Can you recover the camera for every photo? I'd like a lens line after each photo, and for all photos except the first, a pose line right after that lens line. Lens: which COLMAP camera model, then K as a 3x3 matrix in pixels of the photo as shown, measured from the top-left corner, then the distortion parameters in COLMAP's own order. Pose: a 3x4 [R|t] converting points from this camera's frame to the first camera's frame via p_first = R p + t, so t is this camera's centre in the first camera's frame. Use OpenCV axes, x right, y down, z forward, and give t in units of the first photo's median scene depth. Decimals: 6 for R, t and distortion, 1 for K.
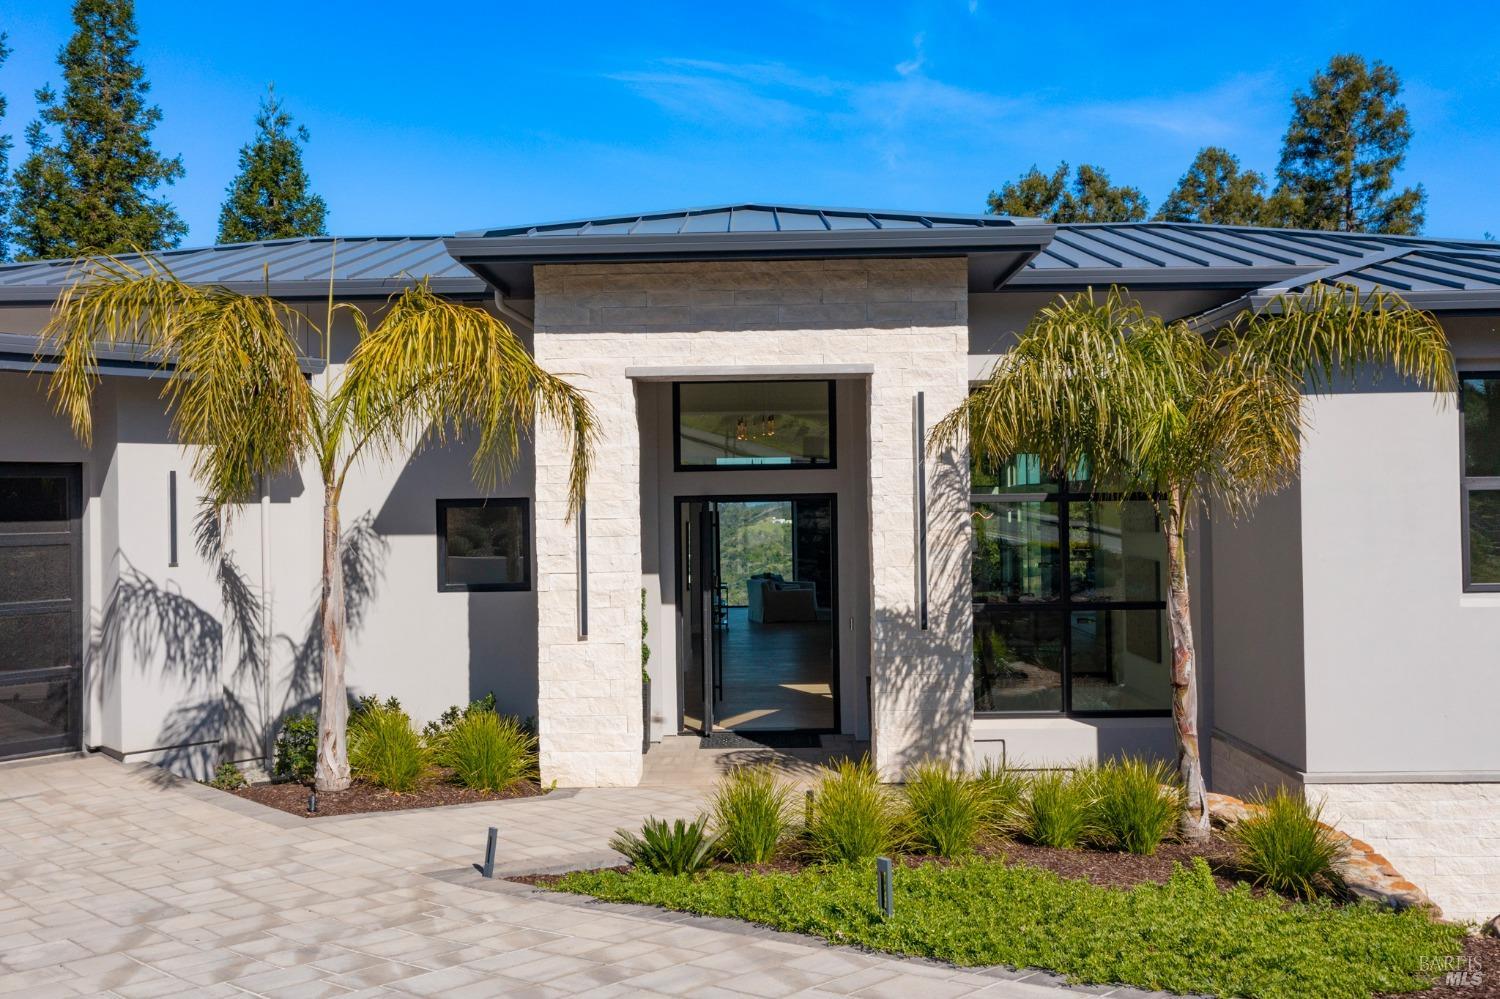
lens RADIAL K [[1215.6, 0, 732.0], [0, 1215.6, 473.5], [0, 0, 1]] dist [-0.000343, 0.003937]
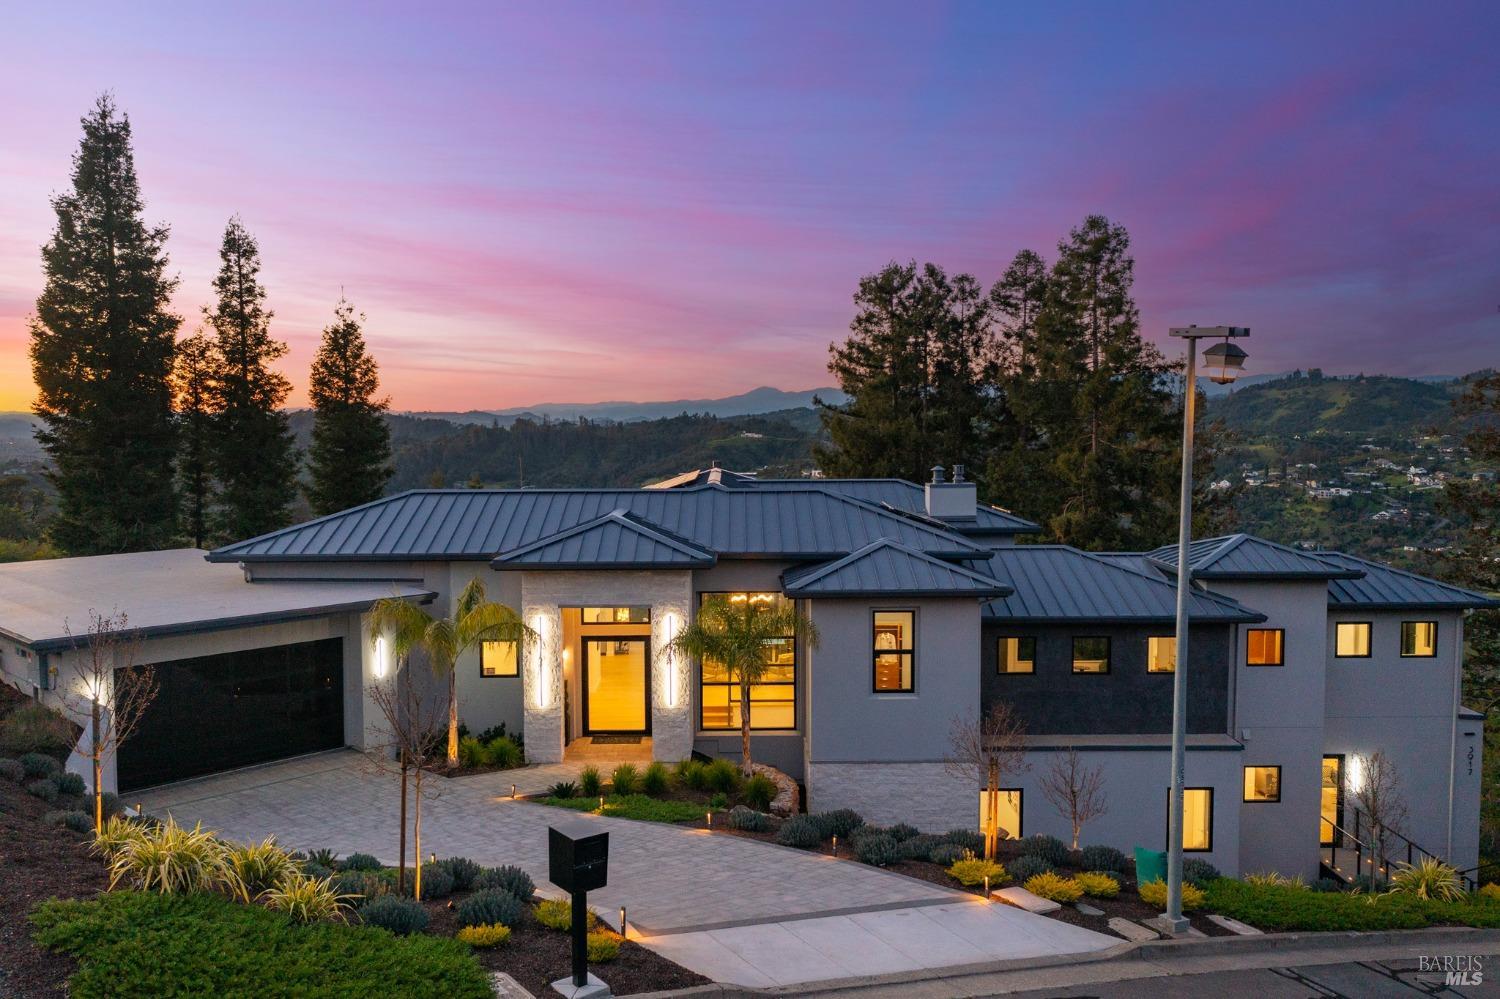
lens RADIAL K [[1215.6, 0, 732.0], [0, 1215.6, 473.5], [0, 0, 1]] dist [-0.000343, 0.003937]
pose [[0.999489, 0.013648, 0.028910, 0.077739], [-0.015591, 0.997558, 0.068087, -0.207497], [-0.027910, -0.068503, 0.997260, -0.598286]]
